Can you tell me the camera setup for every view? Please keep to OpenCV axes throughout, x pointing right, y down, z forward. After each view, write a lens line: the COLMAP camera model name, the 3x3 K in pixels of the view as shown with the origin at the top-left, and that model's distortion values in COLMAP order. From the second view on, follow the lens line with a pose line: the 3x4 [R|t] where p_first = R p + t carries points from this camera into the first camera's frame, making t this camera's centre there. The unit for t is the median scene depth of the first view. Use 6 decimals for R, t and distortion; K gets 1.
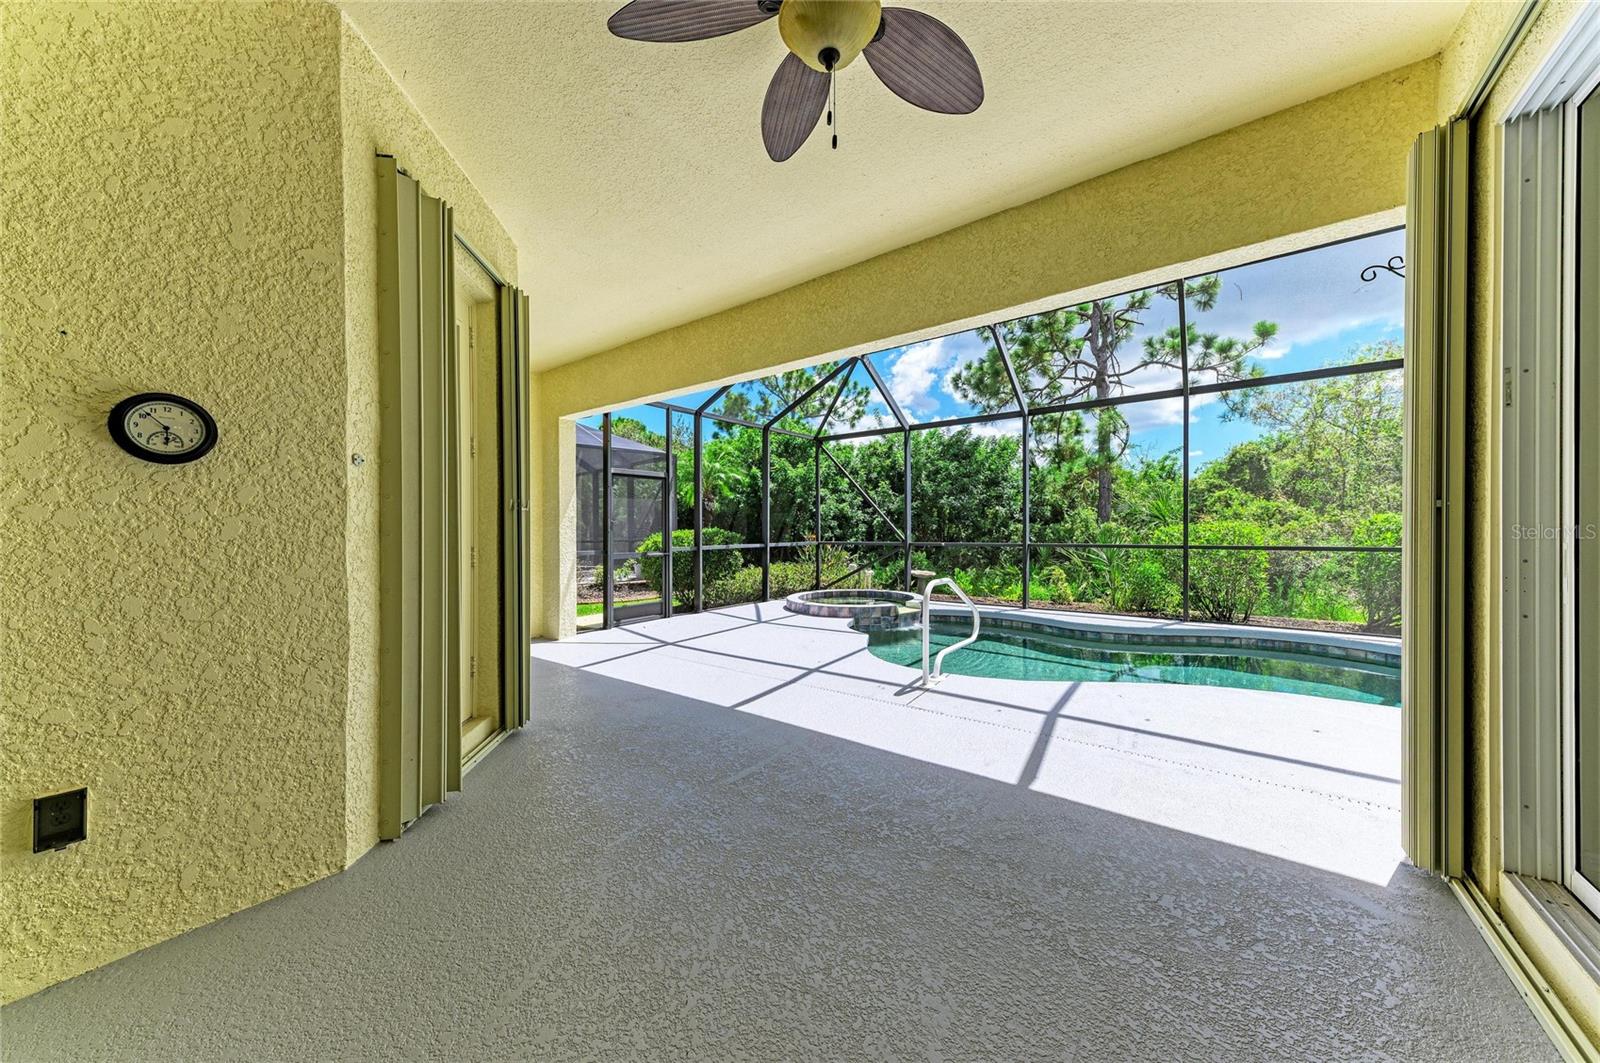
lens RADIAL K [[549.1, 0, 807.6], [0, 549.1, 529.8], [0, 0, 1]] dist [0.013656, -0.002268]
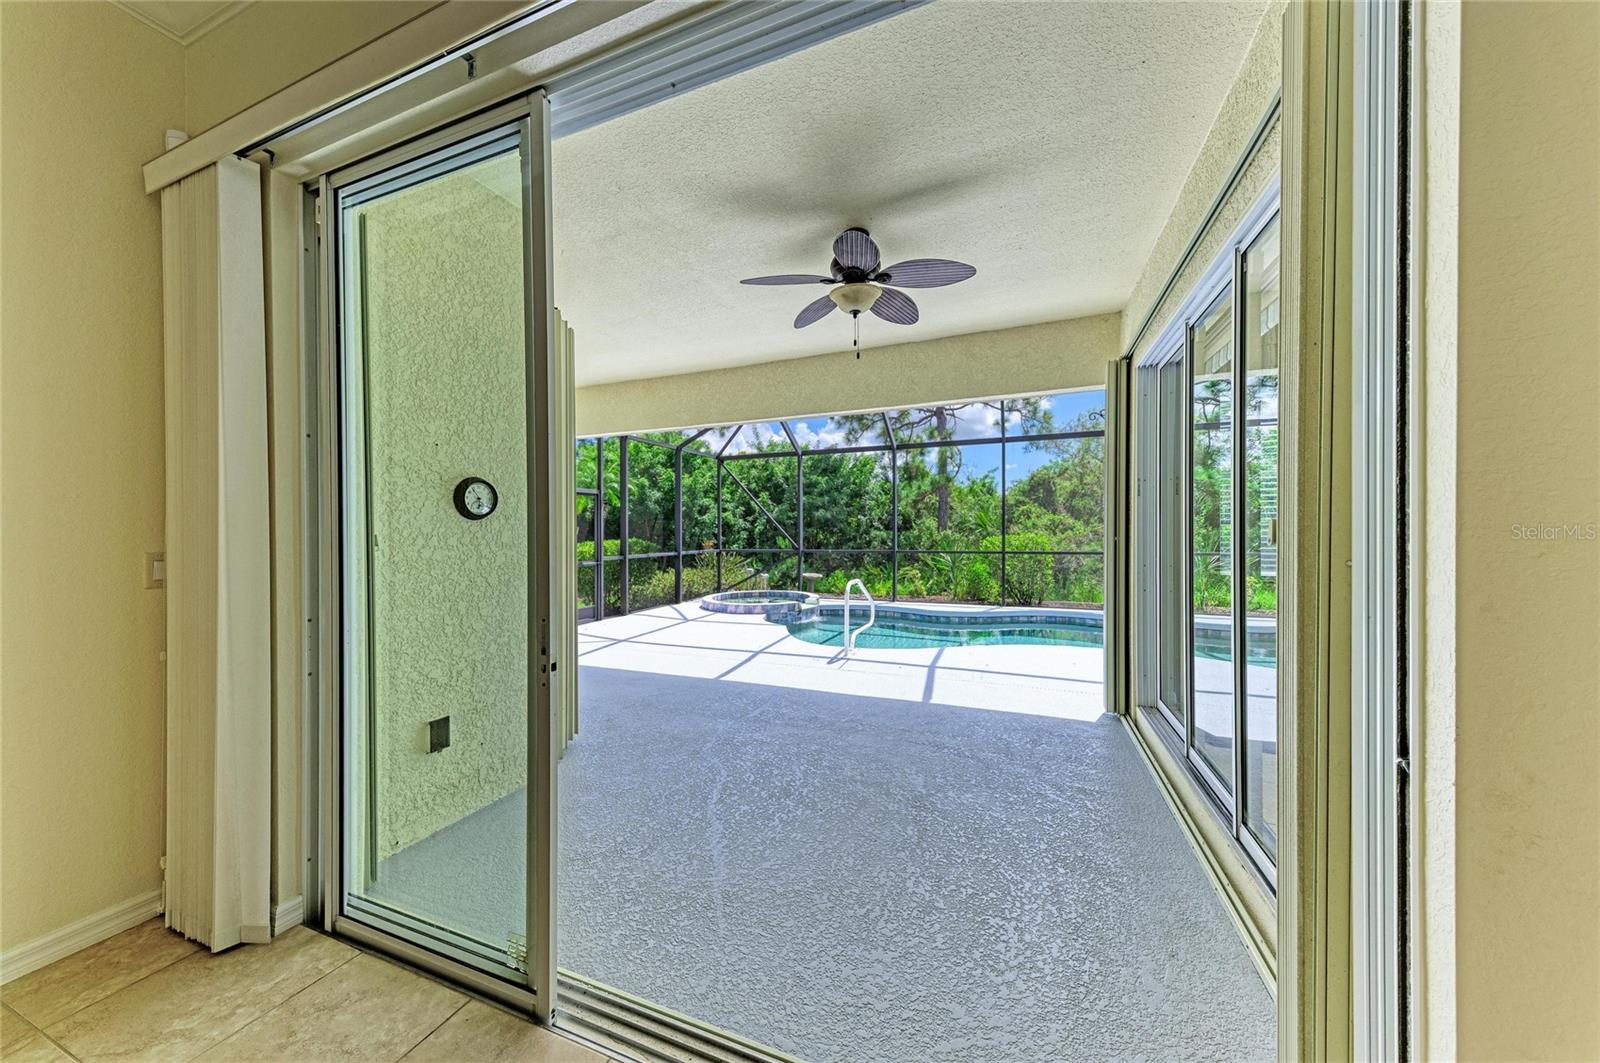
lens RADIAL K [[549.1, 0, 809.4], [0, 549.1, 533.0], [0, 0, 1]] dist [0.013656, -0.002268]
pose [[0.963284, -0.000479, 0.268484, -0.144761], [-0.000065, 0.999998, 0.002017, -0.018969], [-0.268485, -0.001961, 0.963282, -0.185616]]
